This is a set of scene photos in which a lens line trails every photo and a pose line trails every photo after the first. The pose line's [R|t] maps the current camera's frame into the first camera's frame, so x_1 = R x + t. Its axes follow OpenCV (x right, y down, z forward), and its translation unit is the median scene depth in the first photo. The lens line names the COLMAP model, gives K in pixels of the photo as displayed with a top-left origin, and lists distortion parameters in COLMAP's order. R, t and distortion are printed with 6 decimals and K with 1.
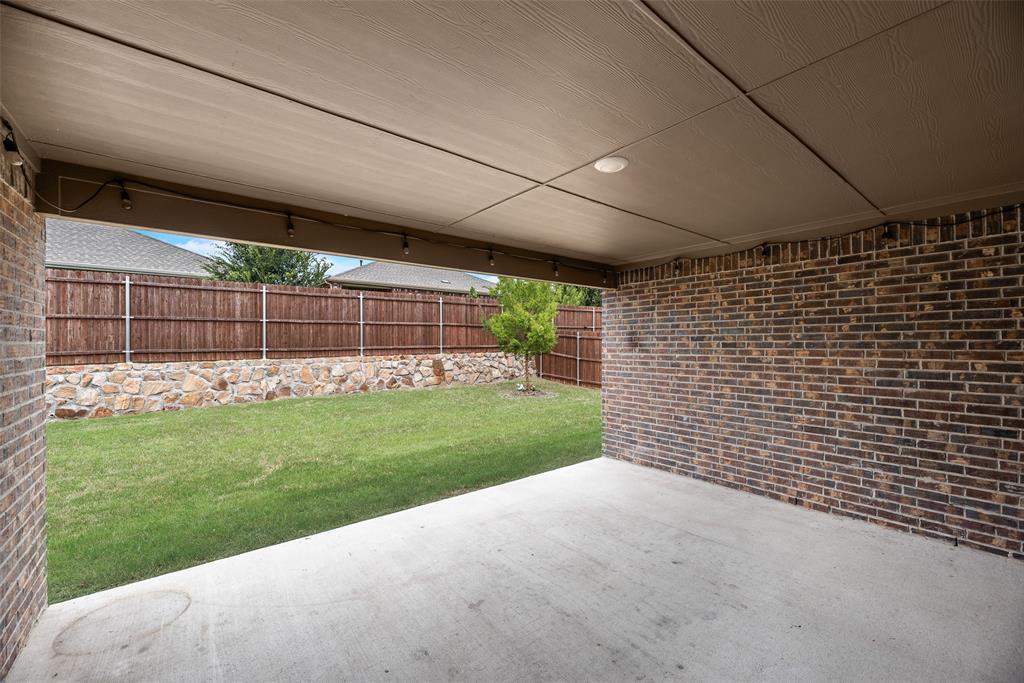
lens RADIAL K [[413.7, 0, 514.4], [0, 413.7, 347.4], [0, 0, 1]] dist [0.002982, -0.000282]
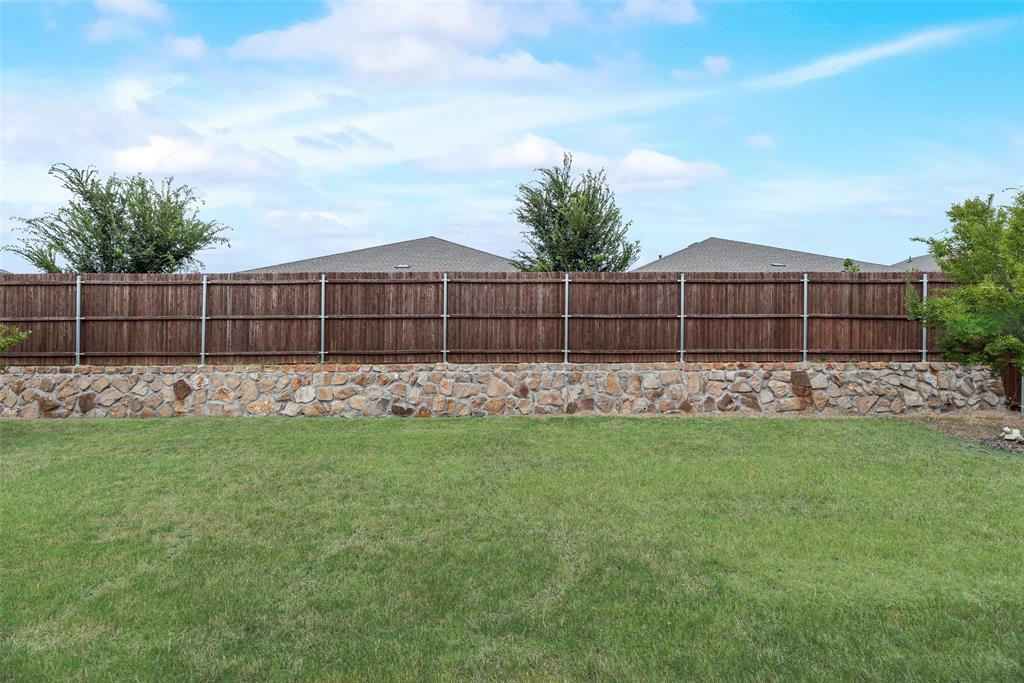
lens RADIAL K [[413.7, 0, 509.9], [0, 413.7, 352.1], [0, 0, 1]] dist [0.002982, -0.000282]
pose [[0.777593, 0.013555, -0.628622, -0.170052], [-0.013925, 0.999894, 0.004337, 0.004907], [0.628614, 0.005381, 0.777699, 0.284605]]
